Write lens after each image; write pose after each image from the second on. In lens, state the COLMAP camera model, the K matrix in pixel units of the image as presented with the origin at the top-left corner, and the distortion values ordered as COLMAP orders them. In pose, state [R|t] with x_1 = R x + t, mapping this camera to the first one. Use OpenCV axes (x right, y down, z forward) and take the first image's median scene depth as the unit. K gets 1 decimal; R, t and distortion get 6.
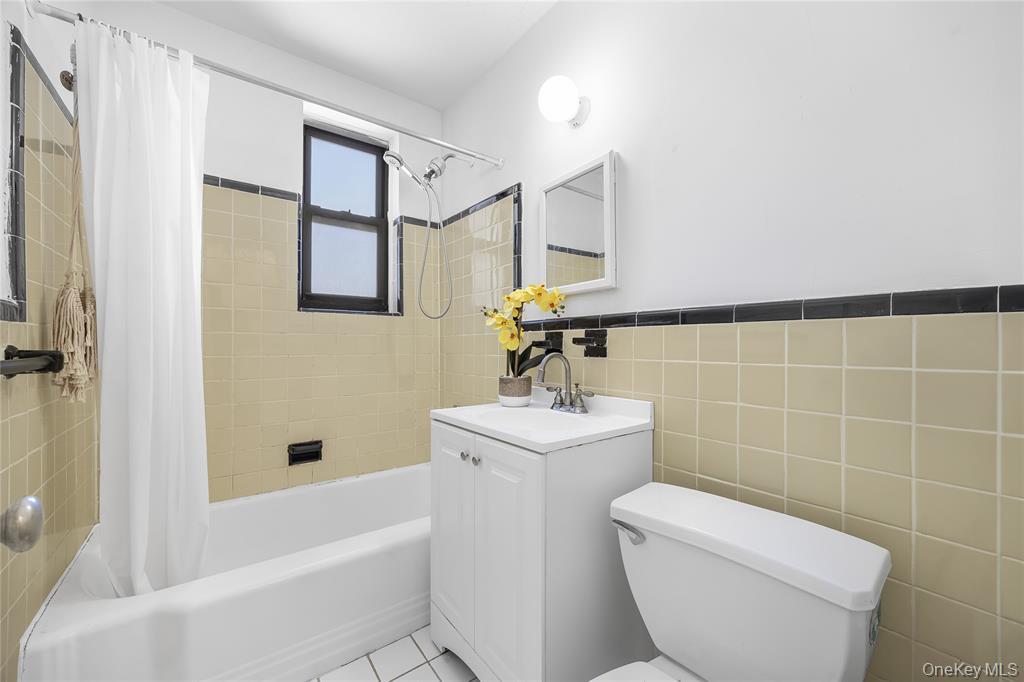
lens RADIAL K [[393.7, 0, 509.5], [0, 393.7, 346.2], [0, 0, 1]] dist [-0.000927, -0.000109]
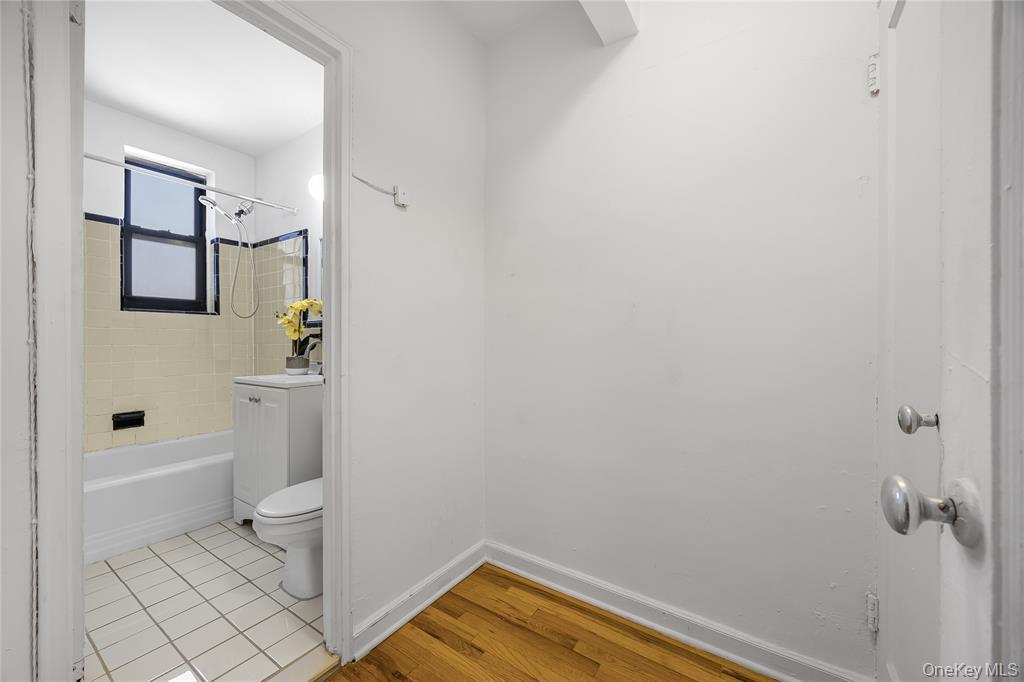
lens RADIAL K [[400.0, 0, 508.2], [0, 400.0, 341.9], [0, 0, 1]] dist [0.000661, 0.000031]
pose [[0.949436, -0.005276, 0.313916, 0.245589], [0.005158, 0.999986, 0.001205, 0.016961], [-0.313918, 0.000475, 0.949450, -0.619290]]
